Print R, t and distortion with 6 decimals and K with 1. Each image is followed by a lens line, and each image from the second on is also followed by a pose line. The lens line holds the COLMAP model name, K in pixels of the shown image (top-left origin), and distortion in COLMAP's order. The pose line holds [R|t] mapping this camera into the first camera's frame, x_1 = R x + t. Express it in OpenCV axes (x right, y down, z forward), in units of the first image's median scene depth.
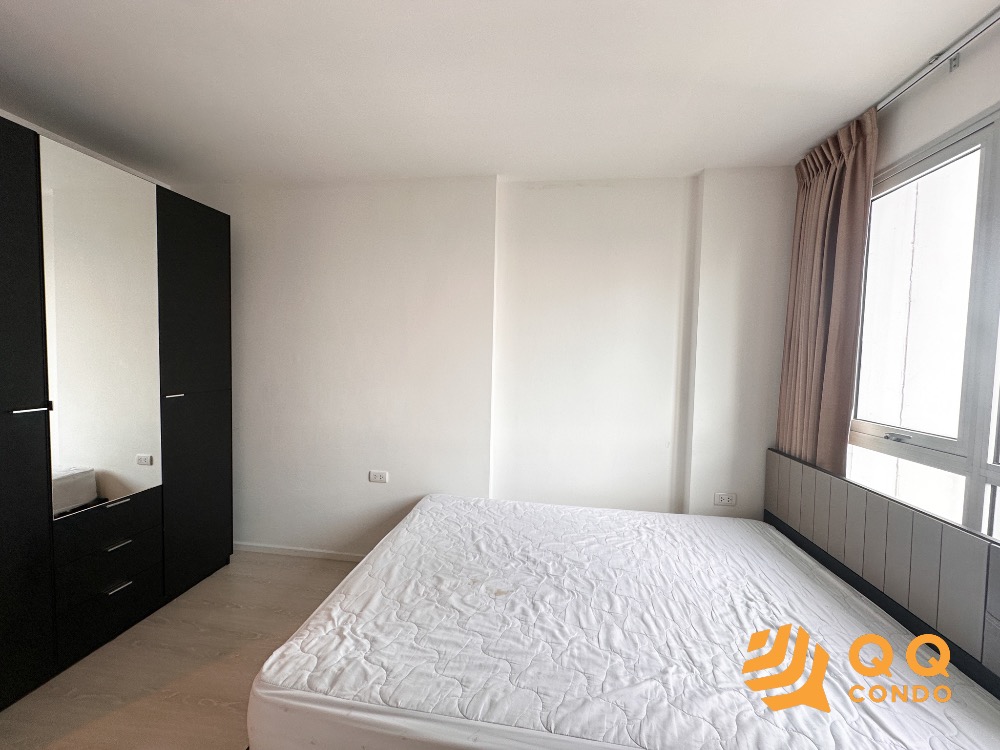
lens RADIAL K [[396.9, 0, 498.5], [0, 396.9, 378.3], [0, 0, 1]] dist [-0.001440, -0.000058]
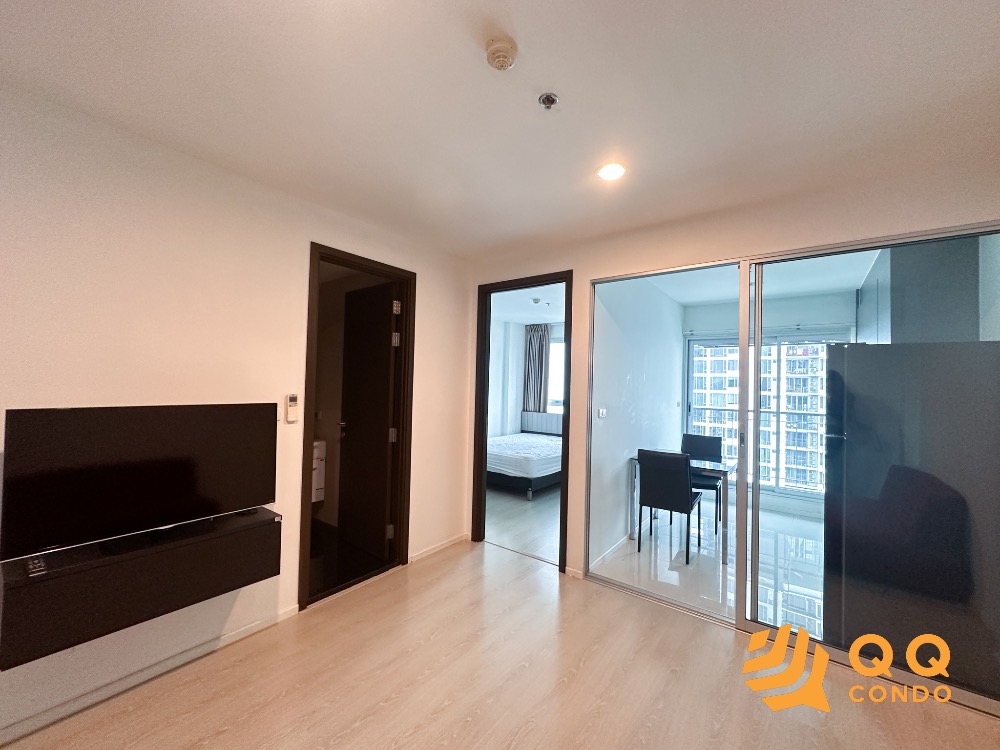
lens RADIAL K [[396.9, 0, 498.5], [0, 396.9, 378.3], [0, 0, 1]] dist [-0.001440, -0.000058]
pose [[0.501243, -0.002554, 0.865303, -2.823748], [0.029334, 0.999471, -0.014042, -0.058909], [-0.864809, 0.032421, 0.501053, -0.586308]]
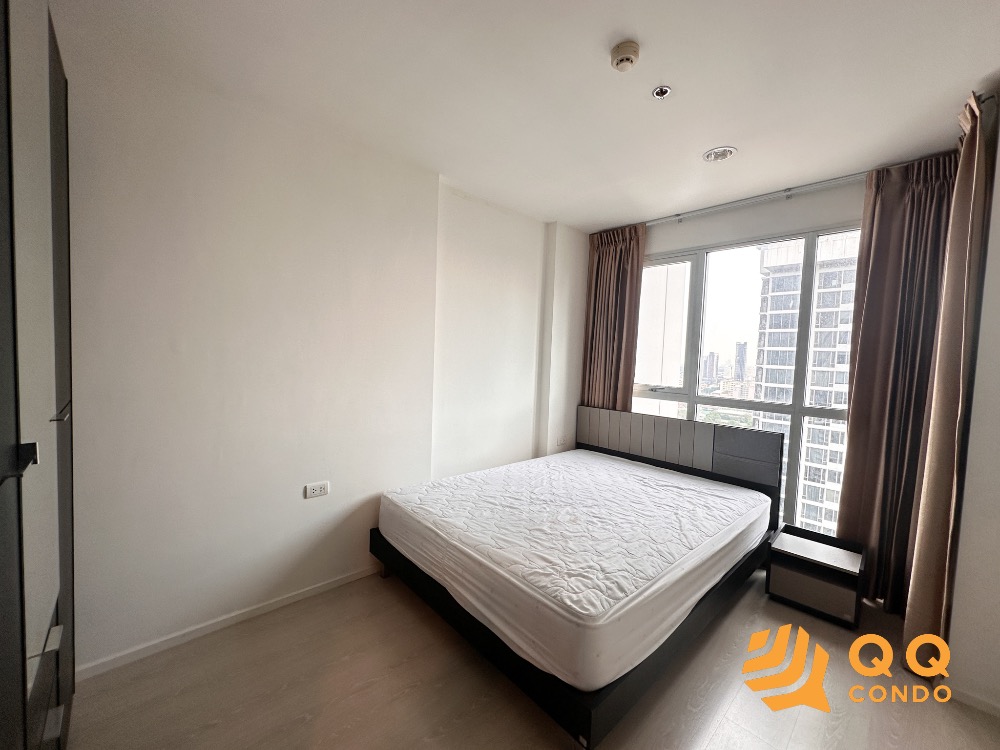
lens RADIAL K [[396.9, 0, 498.5], [0, 396.9, 378.3], [0, 0, 1]] dist [-0.001440, -0.000058]
pose [[0.638166, -0.050523, 0.768239, -1.008448], [0.019058, 0.998575, 0.049840, -0.027008], [-0.769663, -0.017165, 0.638220, 0.270323]]
